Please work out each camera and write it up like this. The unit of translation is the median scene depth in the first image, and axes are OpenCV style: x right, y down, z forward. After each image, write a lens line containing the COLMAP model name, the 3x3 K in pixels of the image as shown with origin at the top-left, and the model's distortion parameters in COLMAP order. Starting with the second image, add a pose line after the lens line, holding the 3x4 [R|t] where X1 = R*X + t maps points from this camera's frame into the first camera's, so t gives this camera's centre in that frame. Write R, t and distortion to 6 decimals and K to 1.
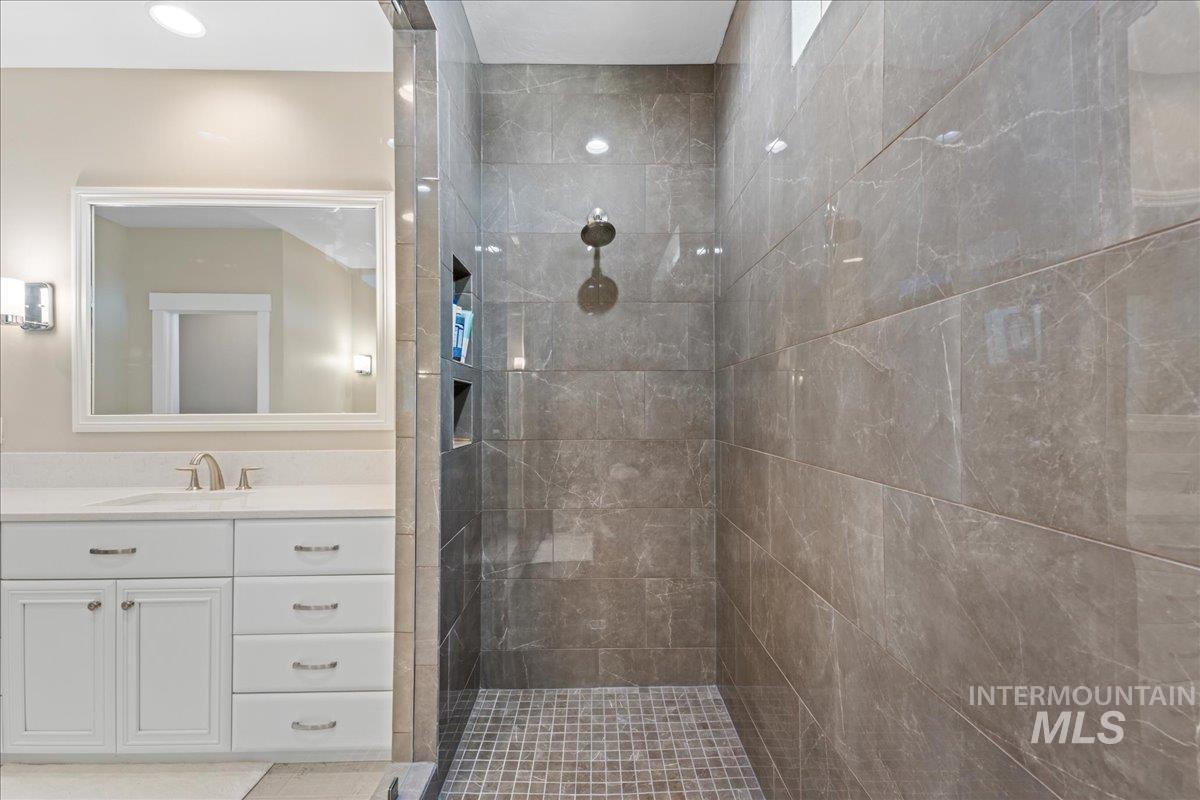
lens RADIAL K [[515.7, 0, 630.2], [0, 515.7, 409.3], [0, 0, 1]] dist [0.002763, -0.000920]
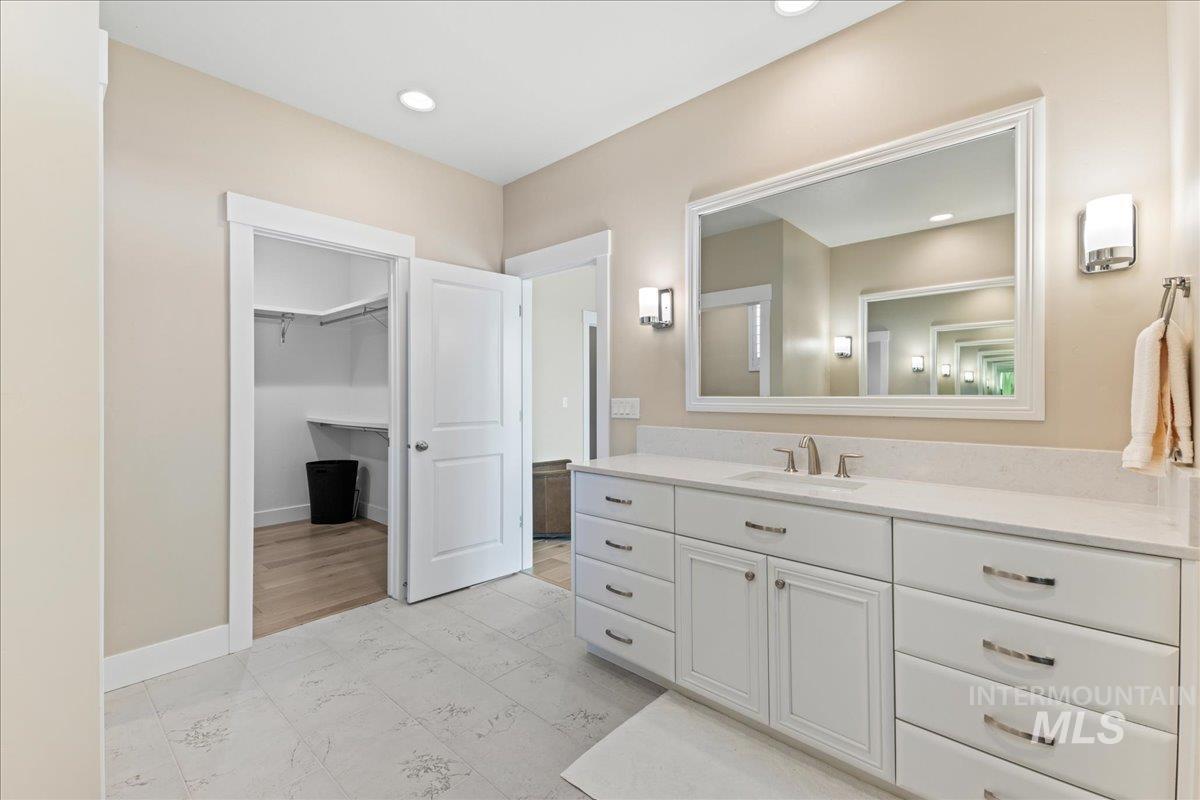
lens RADIAL K [[515.7, 0, 578.5], [0, 515.7, 388.8], [0, 0, 1]] dist [0.002763, -0.000920]
pose [[0.692383, -0.004030, -0.721519, -0.406043], [-0.005253, 0.999930, -0.010626, 0.007274], [0.721511, 0.011148, 0.692313, 0.008211]]
